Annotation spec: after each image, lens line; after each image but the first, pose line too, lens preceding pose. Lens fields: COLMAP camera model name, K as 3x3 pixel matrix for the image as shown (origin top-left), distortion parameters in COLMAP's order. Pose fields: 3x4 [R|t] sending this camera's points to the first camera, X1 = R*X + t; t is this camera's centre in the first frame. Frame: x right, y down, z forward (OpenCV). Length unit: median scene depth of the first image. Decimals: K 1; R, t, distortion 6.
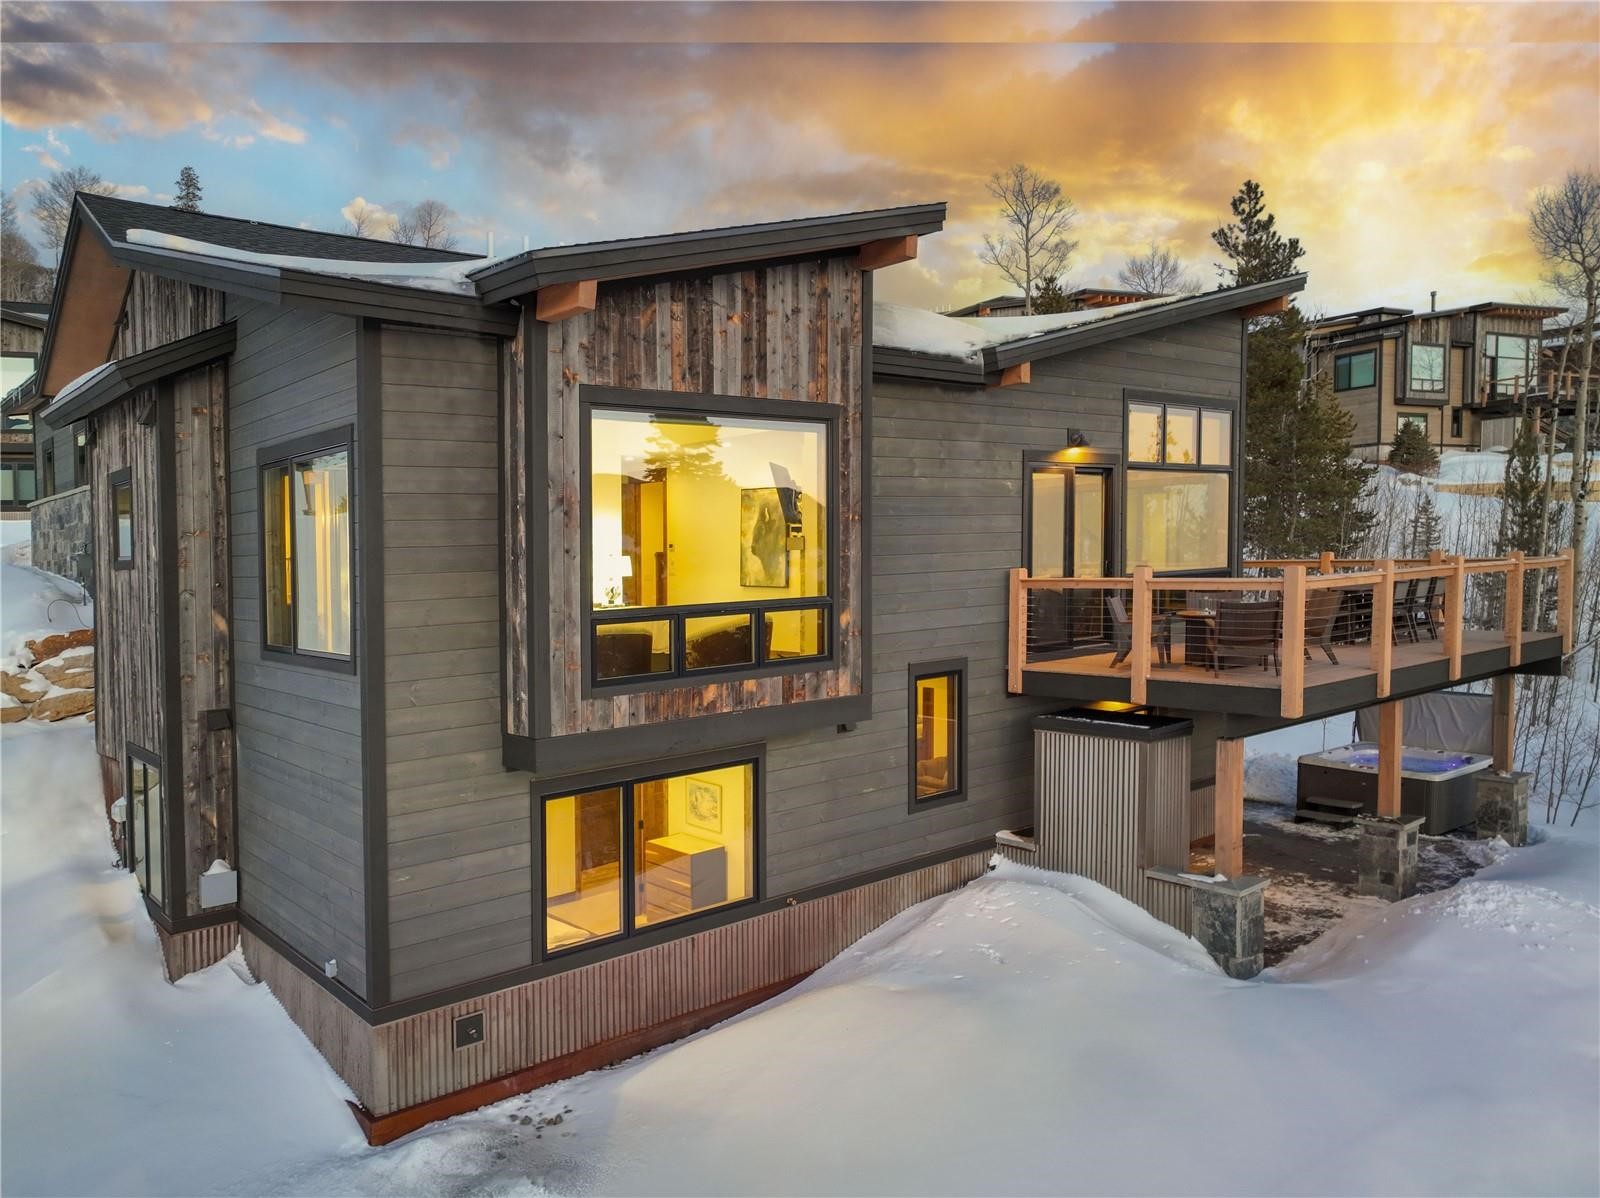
lens RADIAL K [[1156.2, 0, 800.0], [0, 1156.2, 599.0], [0, 0, 1]] dist [0.002753, 0.001495]
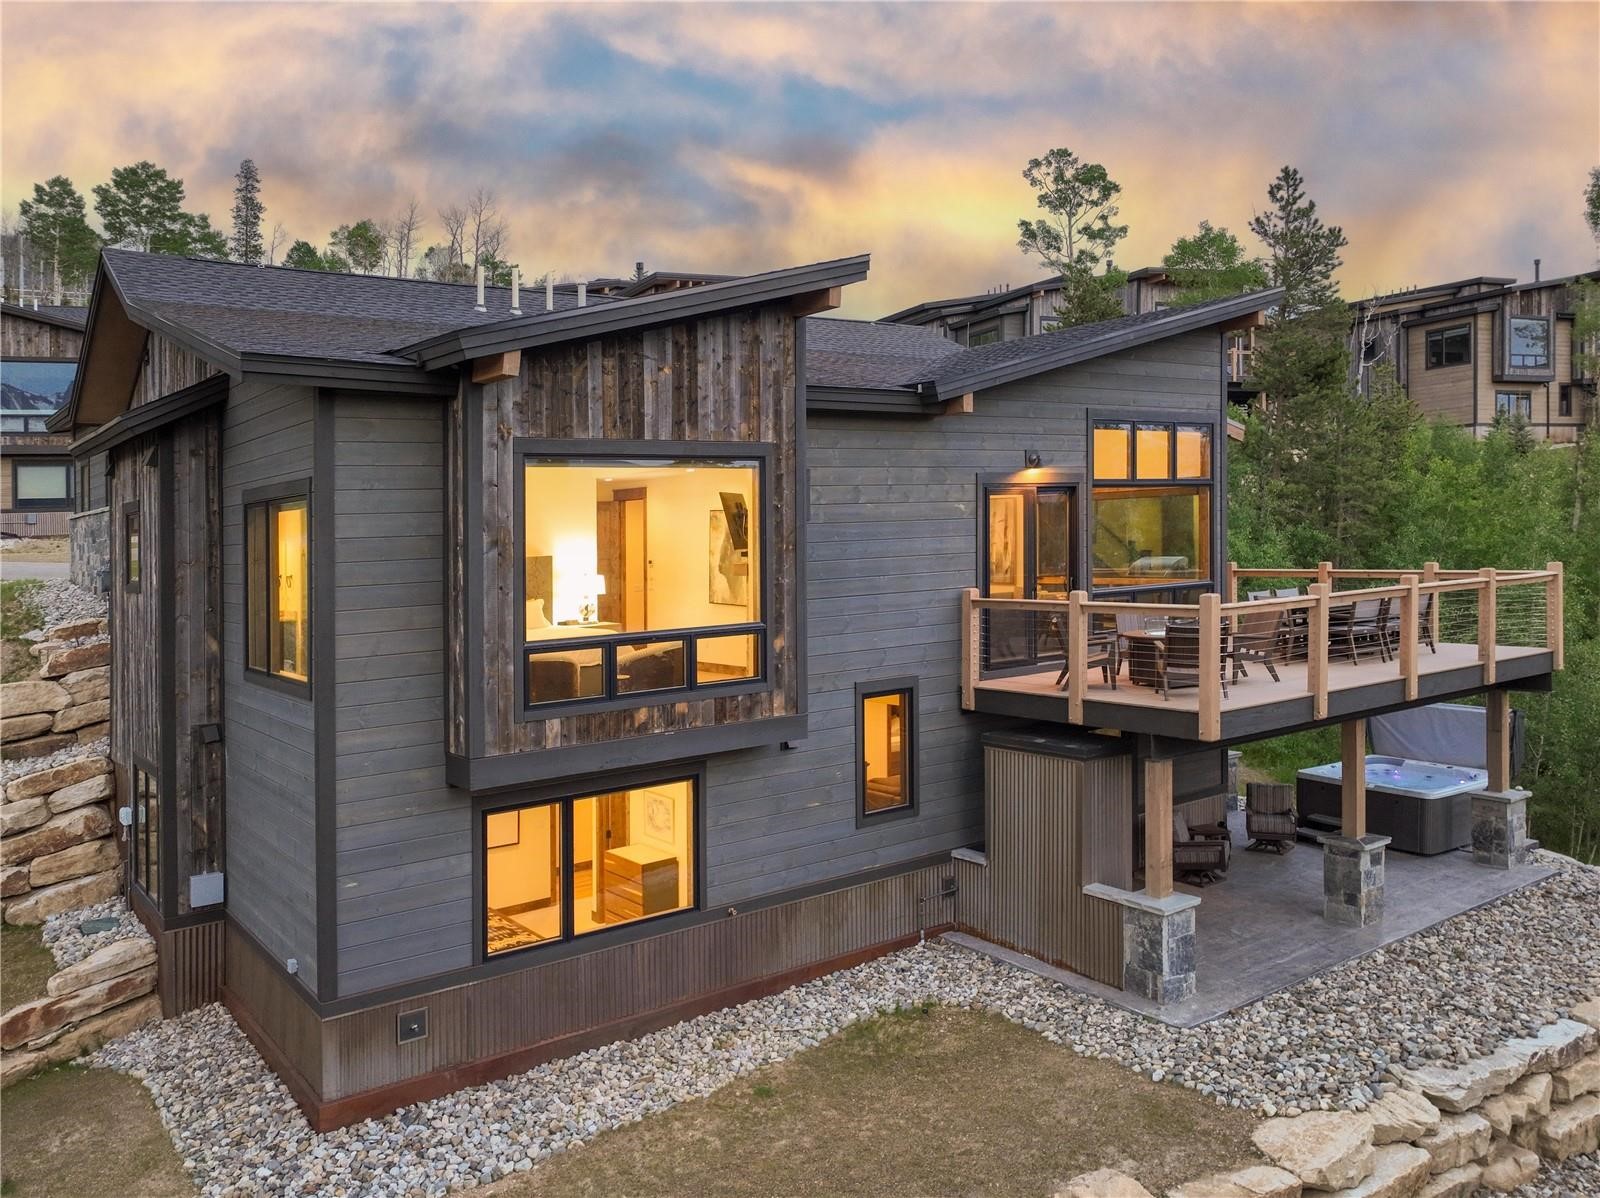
lens RADIAL K [[1241.3, 0, 801.8], [0, 1241.3, 534.4], [0, 0, 1]] dist [0.006015, -0.000260]
pose [[0.997322, -0.003181, -0.073069, 0.142094], [0.000489, 0.999321, -0.036834, -0.040181], [0.073136, 0.036700, 0.996646, -0.135533]]
